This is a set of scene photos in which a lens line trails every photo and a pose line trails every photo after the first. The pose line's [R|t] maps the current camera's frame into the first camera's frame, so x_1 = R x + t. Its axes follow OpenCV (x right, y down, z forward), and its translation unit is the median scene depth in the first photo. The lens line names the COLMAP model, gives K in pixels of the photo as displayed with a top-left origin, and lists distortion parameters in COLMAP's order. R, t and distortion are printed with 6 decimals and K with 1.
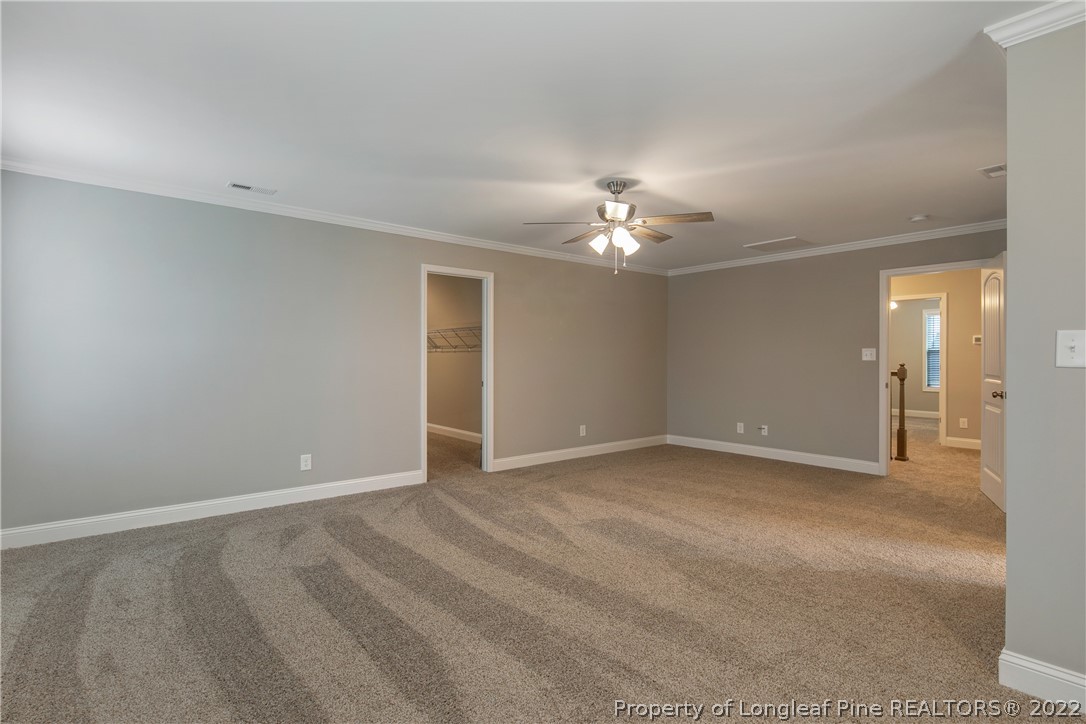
lens RADIAL K [[560.1, 0, 544.5], [0, 560.1, 355.1], [0, 0, 1]] dist [0.109439, -0.000236]
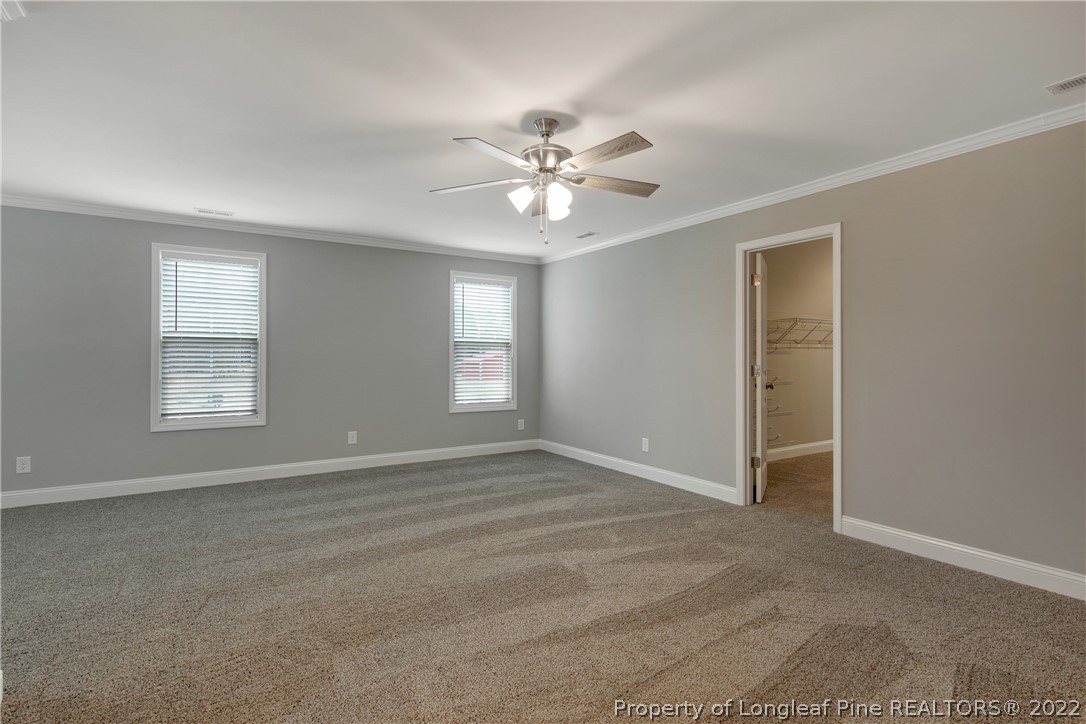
lens RADIAL K [[560.1, 0, 544.5], [0, 560.1, 355.1], [0, 0, 1]] dist [0.109439, -0.000236]
pose [[-0.136348, 0.001728, -0.990660, 0.714389], [0.005979, 0.999982, 0.000922, 0.001272], [0.990643, -0.005797, -0.136355, 0.898421]]
